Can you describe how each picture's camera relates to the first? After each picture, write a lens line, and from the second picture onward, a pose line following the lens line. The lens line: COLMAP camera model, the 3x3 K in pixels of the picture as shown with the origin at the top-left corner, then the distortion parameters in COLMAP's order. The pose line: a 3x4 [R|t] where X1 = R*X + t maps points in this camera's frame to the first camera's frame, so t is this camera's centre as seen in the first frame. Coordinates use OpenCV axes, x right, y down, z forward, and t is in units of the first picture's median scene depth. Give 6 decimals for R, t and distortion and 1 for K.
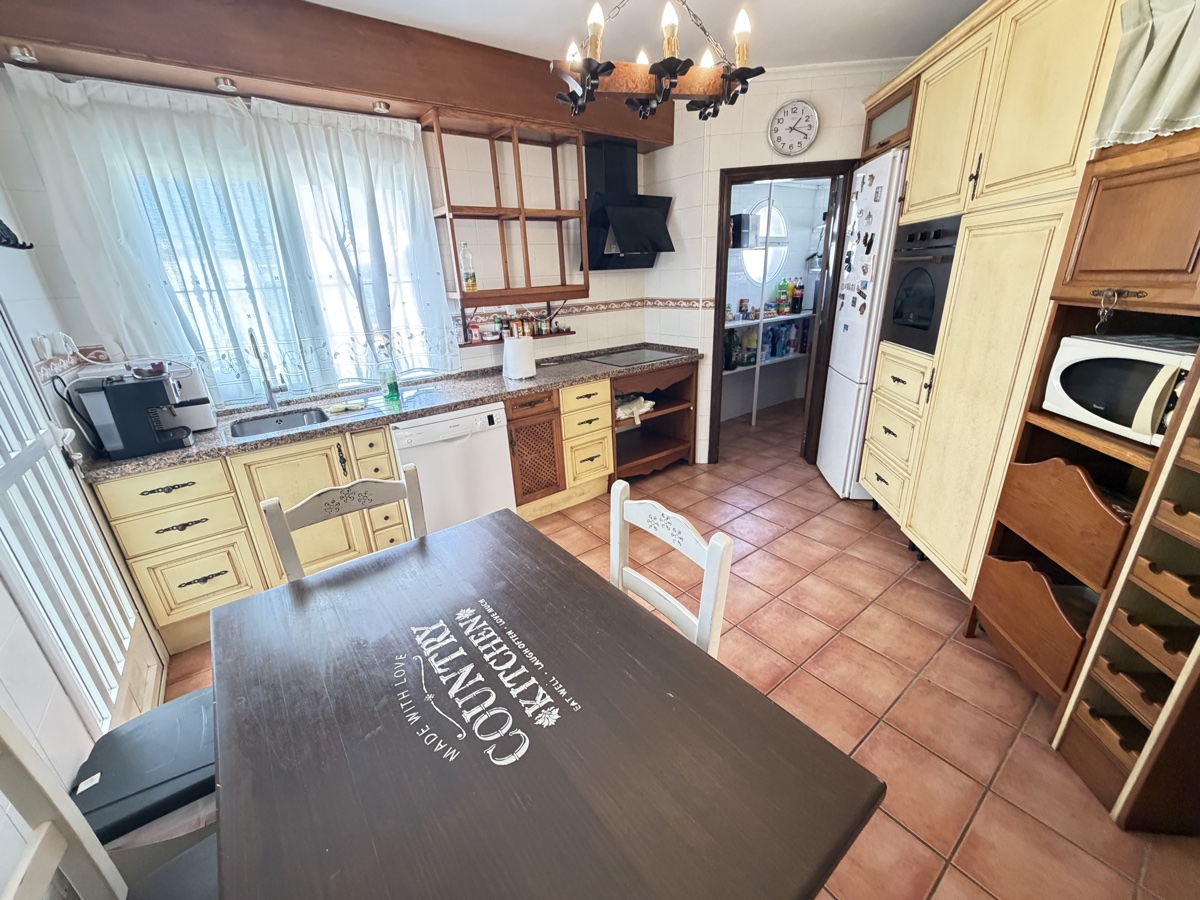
lens RADIAL K [[481.1, 0, 601.3], [0, 481.1, 449.8], [0, 0, 1]] dist [0.000249, -0.000085]
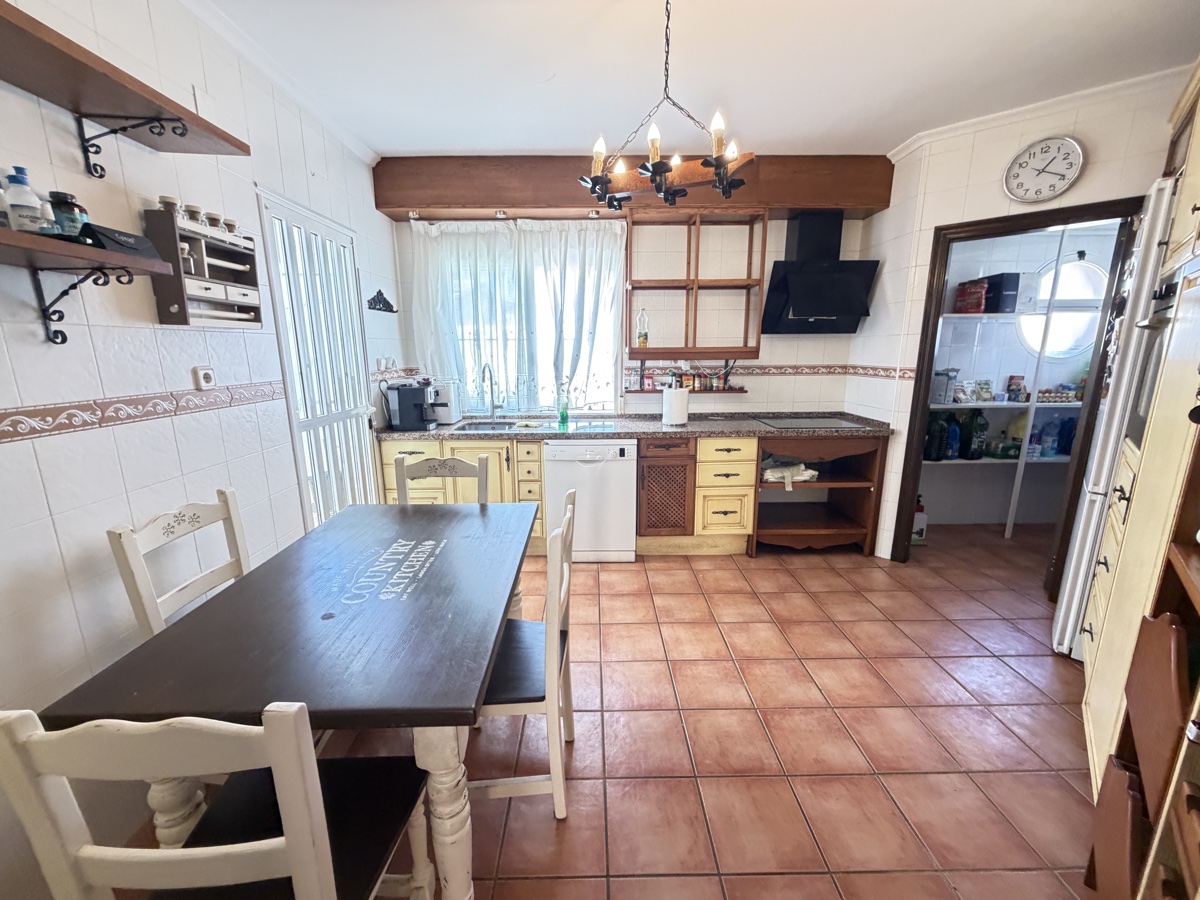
lens RADIAL K [[481.1, 0, 600.0], [0, 481.1, 450.3], [0, 0, 1]] dist [0.000249, -0.000085]
pose [[0.802590, 0.159734, -0.574748, 0.346856], [-0.231902, 0.971245, -0.053903, 0.007558], [0.549611, 0.176547, 0.816553, 0.009768]]
